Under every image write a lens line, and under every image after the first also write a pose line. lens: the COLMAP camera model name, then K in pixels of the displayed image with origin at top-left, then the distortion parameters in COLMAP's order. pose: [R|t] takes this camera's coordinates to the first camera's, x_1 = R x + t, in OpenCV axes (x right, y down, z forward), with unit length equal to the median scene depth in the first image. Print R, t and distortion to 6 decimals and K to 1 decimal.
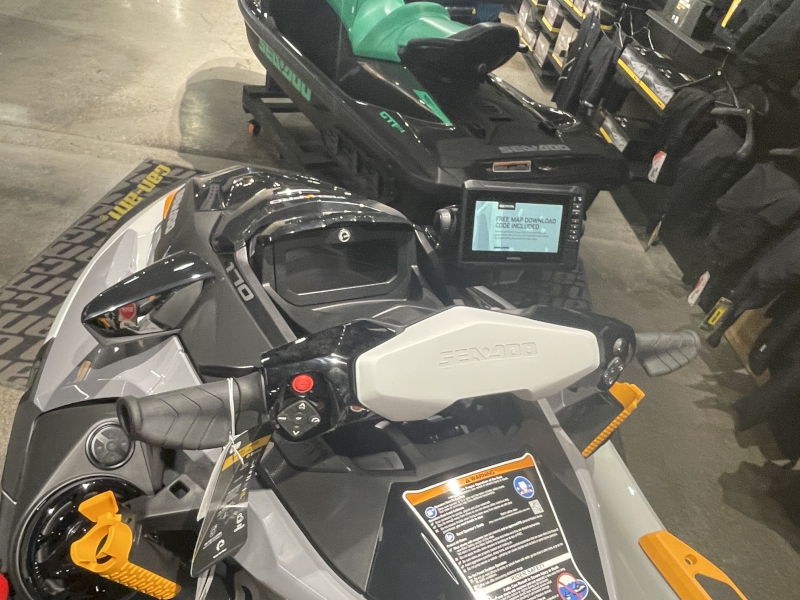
lens RADIAL K [[590.4, 0, 398.3], [0, 590.4, 298.6], [0, 0, 1]] dist [-0.011704, 0.006223]
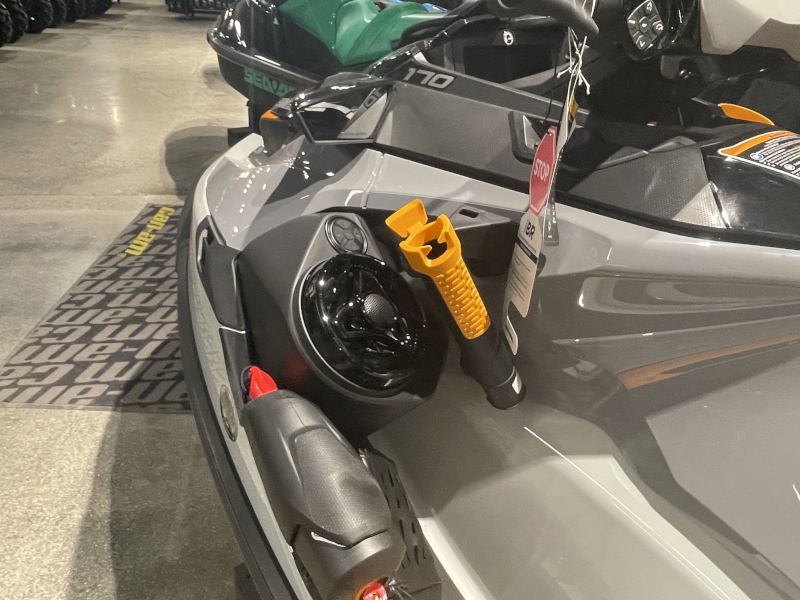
lens RADIAL K [[590.4, 0, 403.0], [0, 590.4, 301.1], [0, 0, 1]] dist [-0.011704, 0.006223]
pose [[0.980079, -0.181879, 0.079776, -0.138108], [0.190183, 0.975210, -0.113121, 0.131070], [-0.057224, 0.126039, 0.990373, 0.027824]]
